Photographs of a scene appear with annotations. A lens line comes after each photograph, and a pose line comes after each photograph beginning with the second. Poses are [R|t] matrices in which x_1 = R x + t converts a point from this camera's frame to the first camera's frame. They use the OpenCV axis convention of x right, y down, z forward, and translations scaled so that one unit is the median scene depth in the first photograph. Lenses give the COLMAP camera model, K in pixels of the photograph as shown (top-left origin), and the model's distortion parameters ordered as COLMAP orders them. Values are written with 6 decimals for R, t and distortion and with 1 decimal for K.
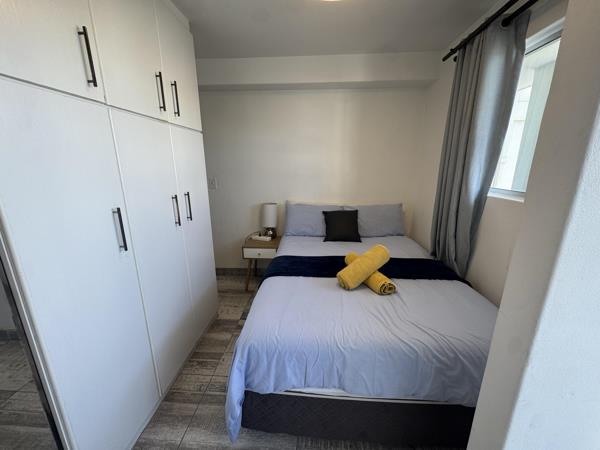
lens RADIAL K [[238.1, 0, 301.2], [0, 238.1, 224.6], [0, 0, 1]] dist [-0.001875, -0.000708]
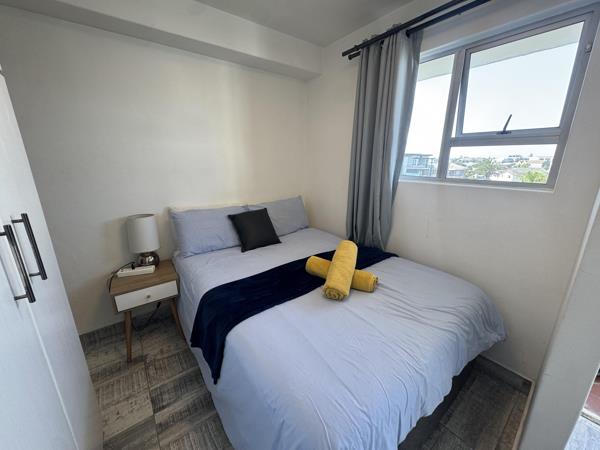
lens RADIAL K [[238.1, 0, 300.7], [0, 238.1, 224.3], [0, 0, 1]] dist [-0.001875, -0.000708]
pose [[0.756272, -0.170908, 0.631540, -0.236199], [0.162409, 0.984105, 0.071833, -0.045174], [-0.633779, 0.048242, 0.772009, 0.244763]]
